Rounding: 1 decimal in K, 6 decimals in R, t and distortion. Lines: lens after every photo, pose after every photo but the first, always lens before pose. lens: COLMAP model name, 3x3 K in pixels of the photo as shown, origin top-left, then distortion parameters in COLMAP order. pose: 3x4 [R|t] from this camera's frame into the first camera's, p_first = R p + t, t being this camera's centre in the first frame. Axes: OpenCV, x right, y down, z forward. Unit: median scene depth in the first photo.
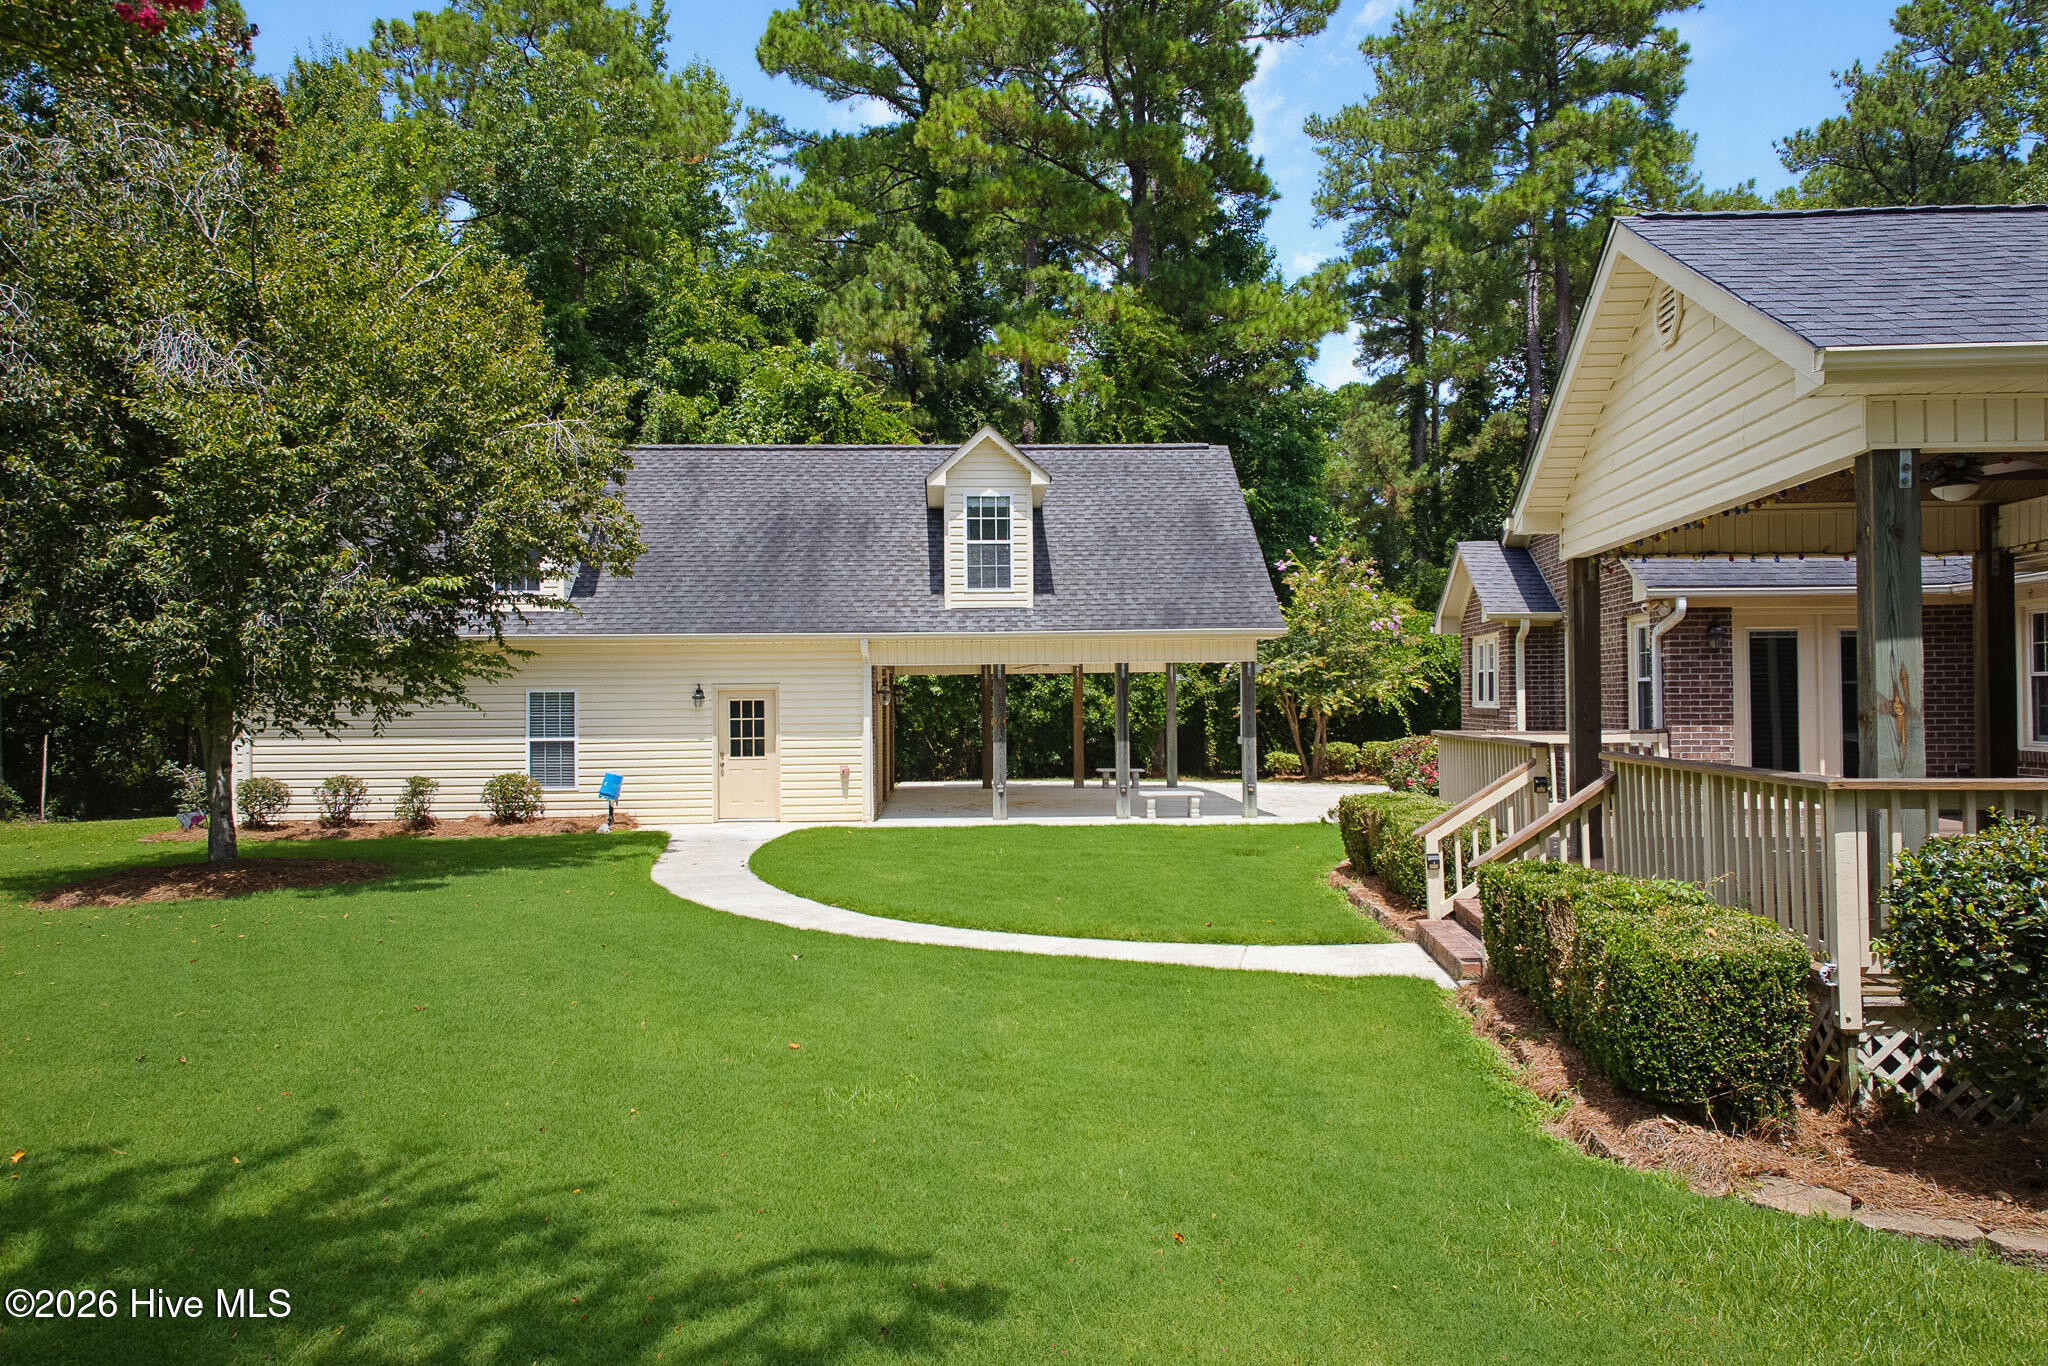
lens RADIAL K [[1396.1, 0, 1031.8], [0, 1396.1, 678.1], [0, 0, 1]] dist [-0.000638, -0.002991]
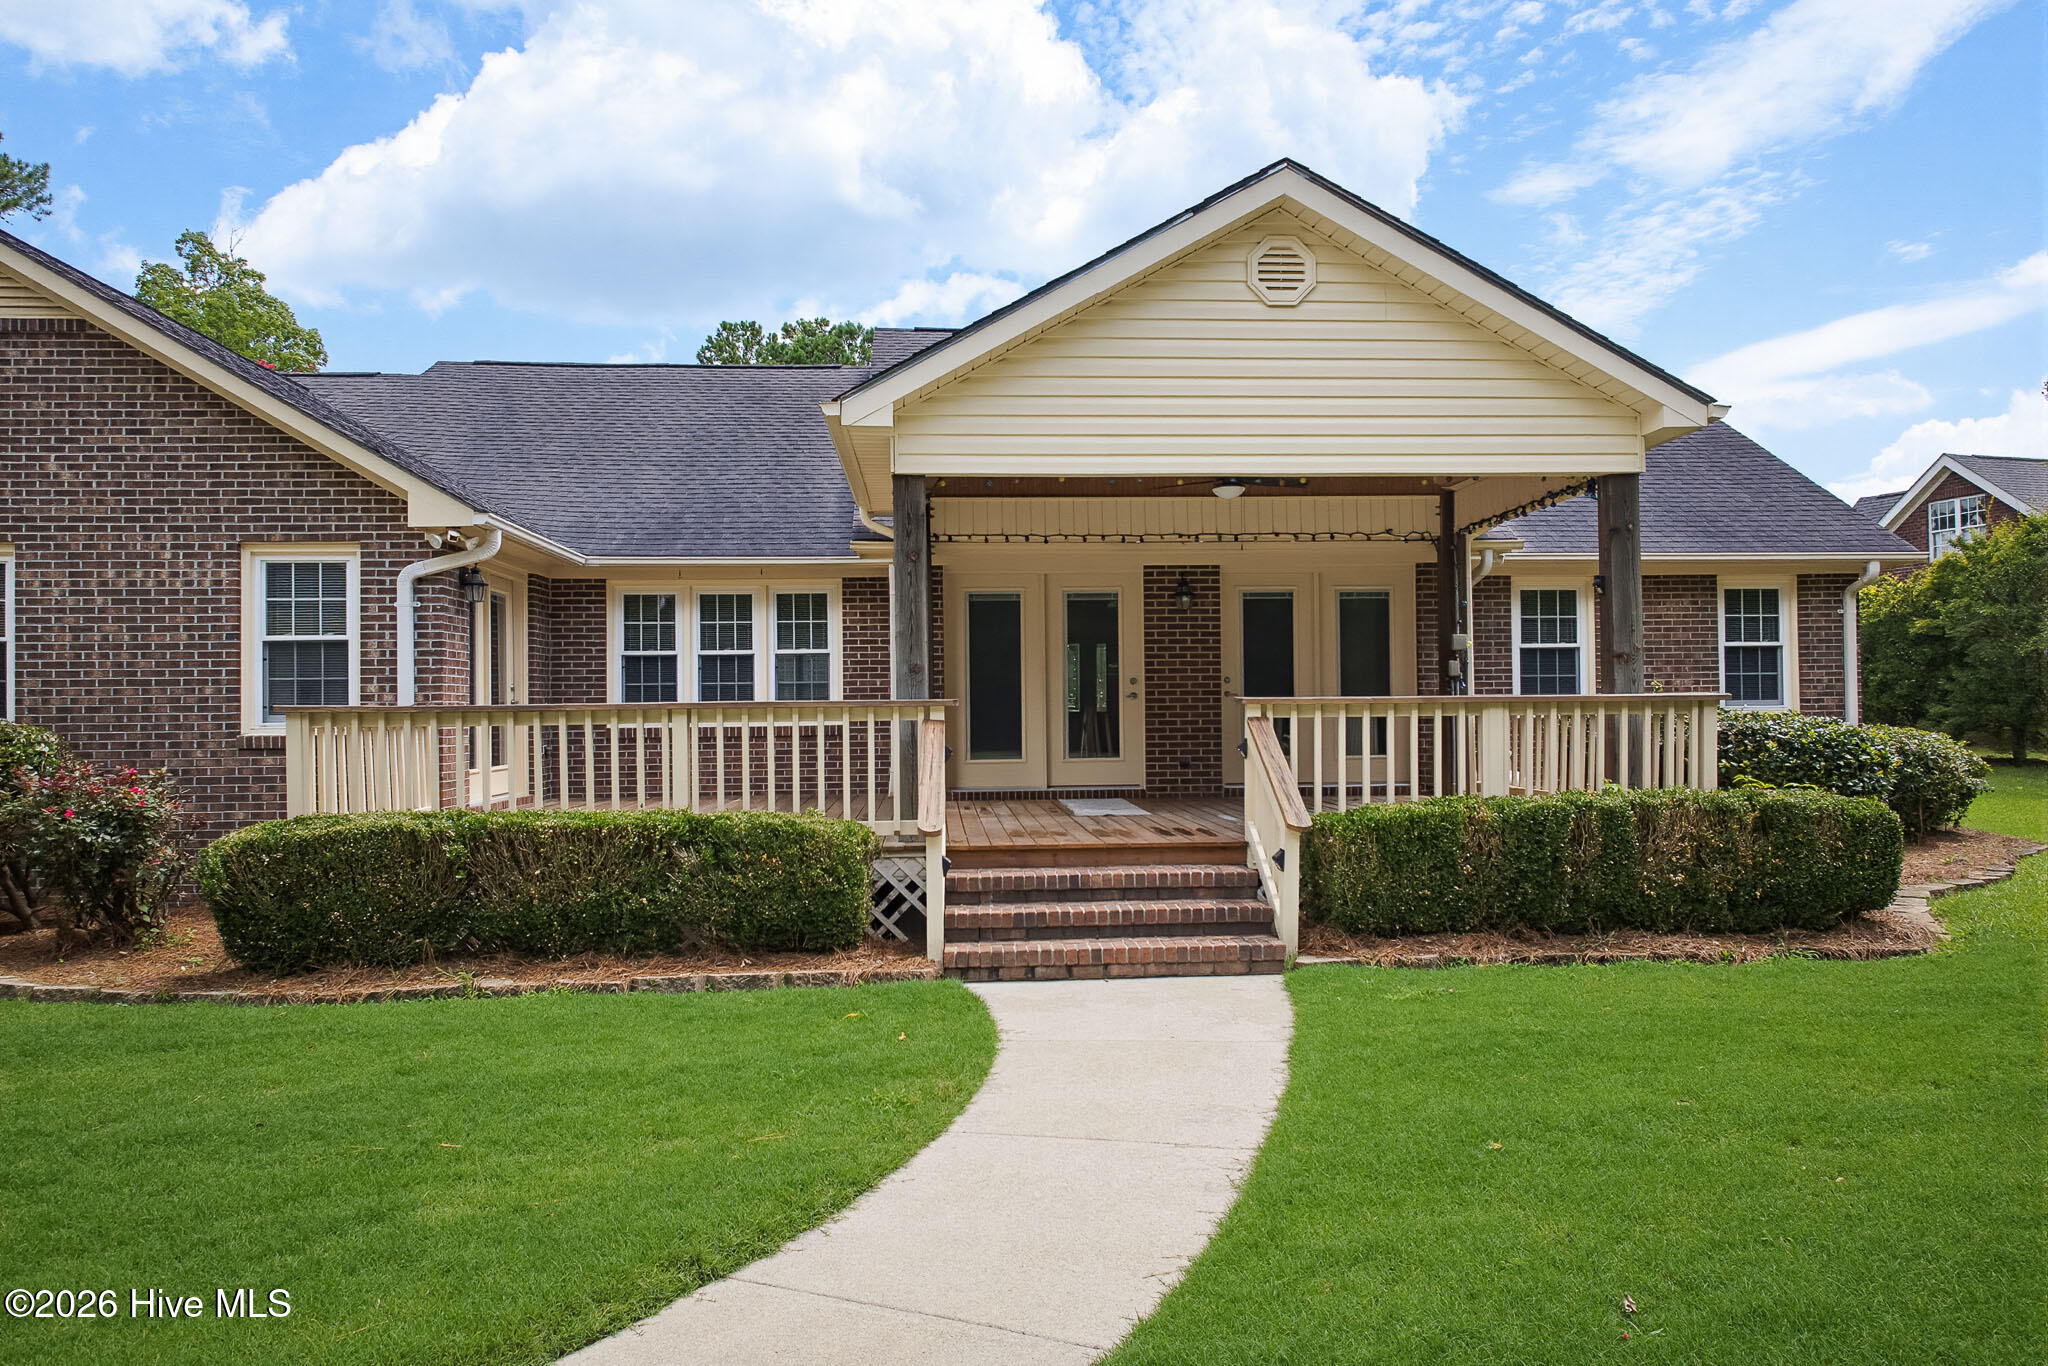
lens RADIAL K [[1396.1, 0, 1025.5], [0, 1396.1, 694.1], [0, 0, 1]] dist [-0.000638, -0.002991]
pose [[-0.167535, 0.020807, 0.985647, -0.216773], [-0.004296, 0.999752, -0.021835, 0.030479], [-0.985857, -0.007893, -0.167404, 0.555193]]
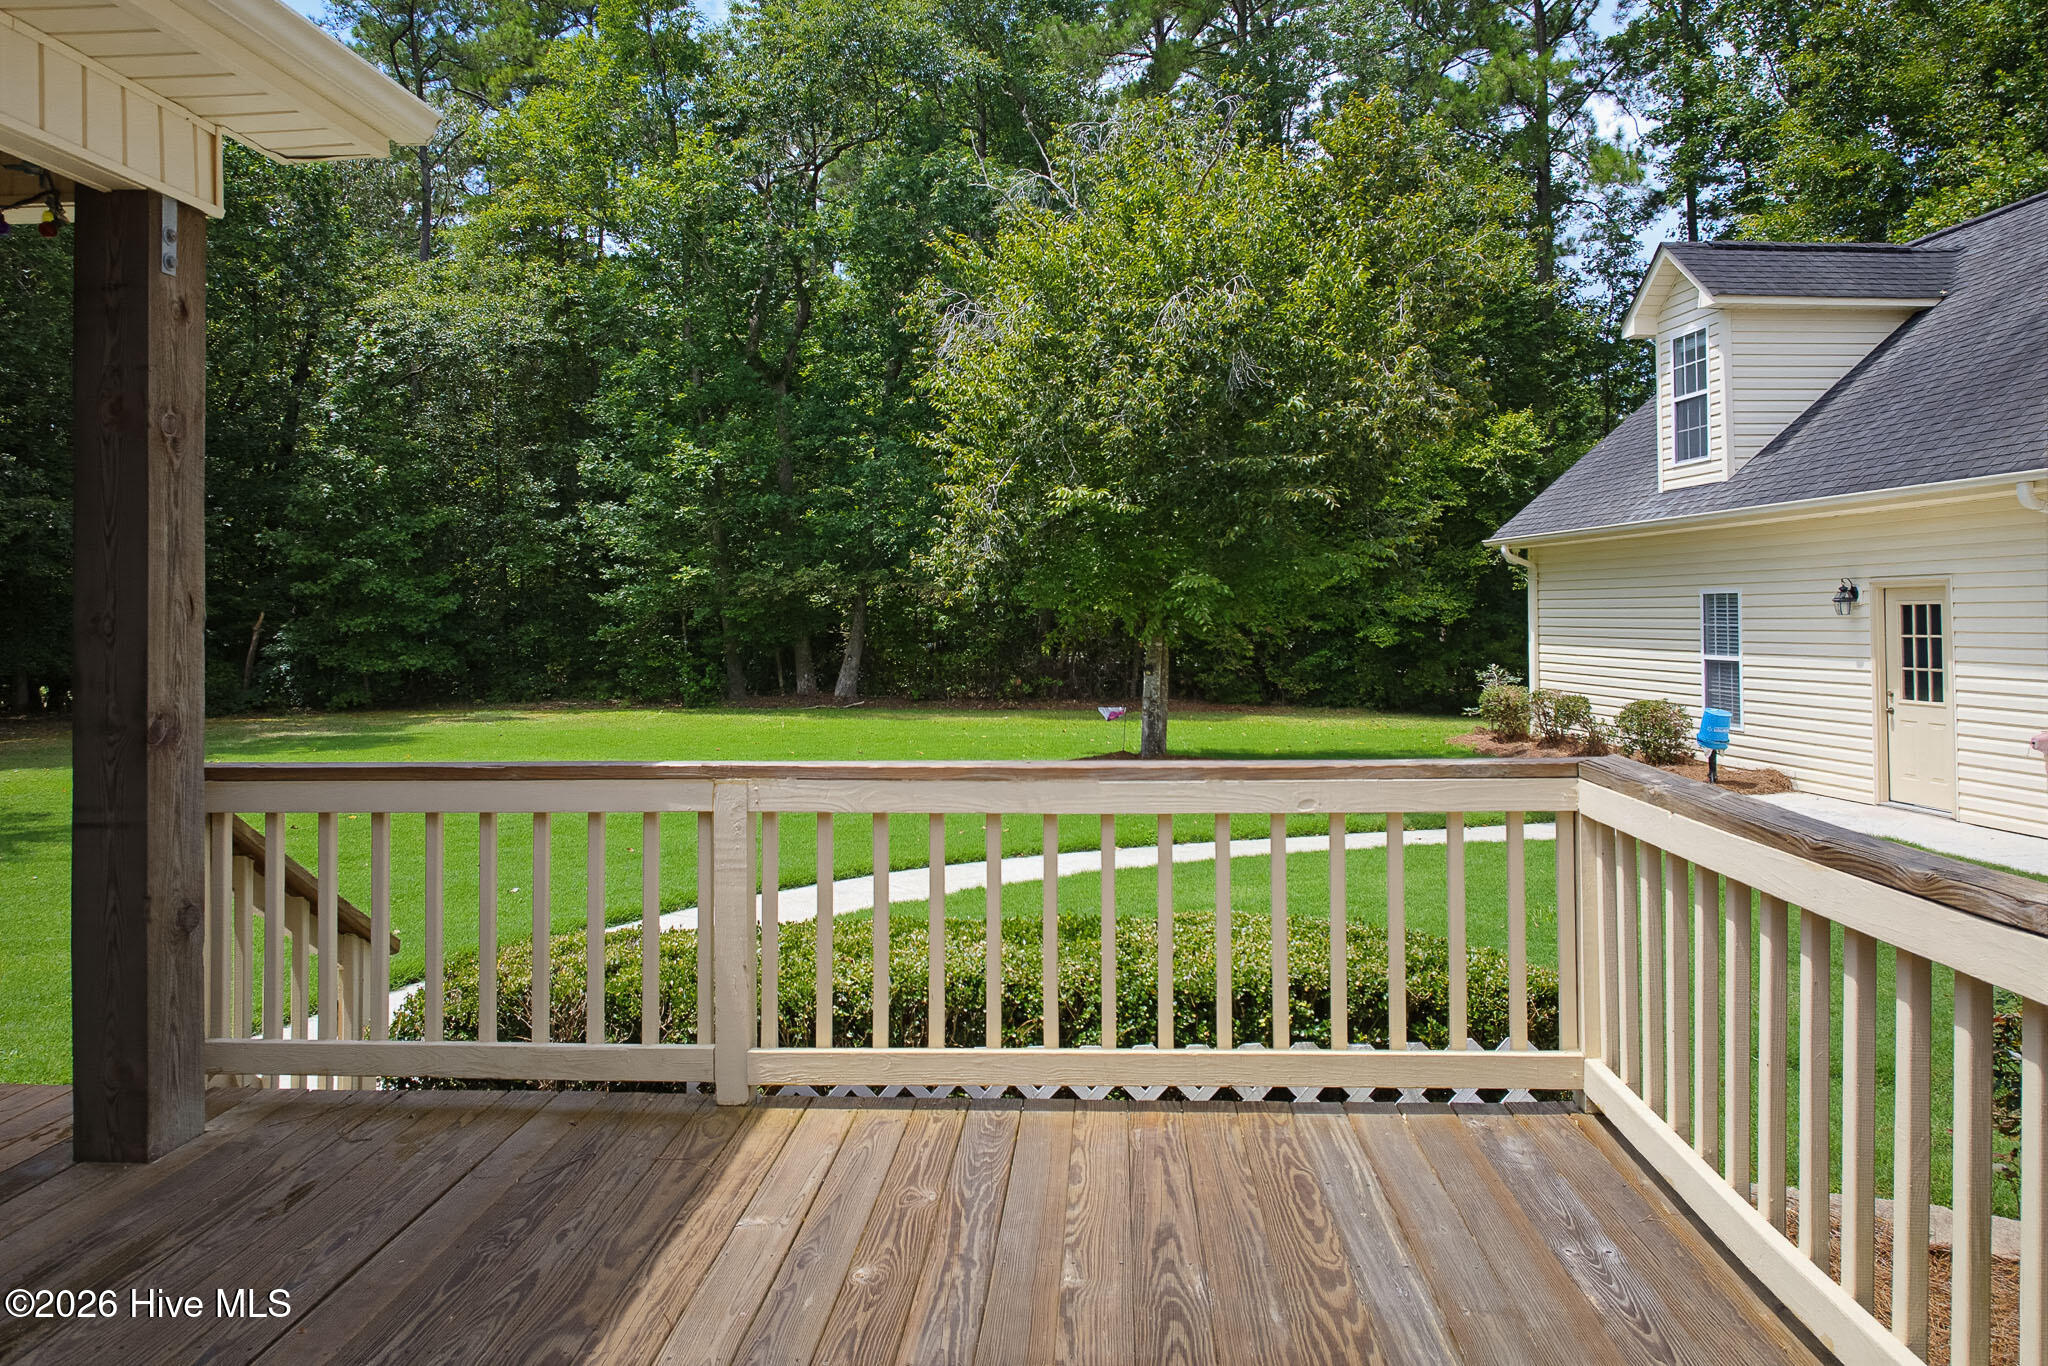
lens RADIAL K [[1396.1, 0, 1039.2], [0, 1396.1, 597.4], [0, 0, 1]] dist [-0.000638, -0.002991]
pose [[0.036088, -0.004176, -0.999340, 0.370469], [0.027530, 0.999616, -0.003183, 0.004985], [0.998969, -0.027397, 0.036189, 0.618692]]
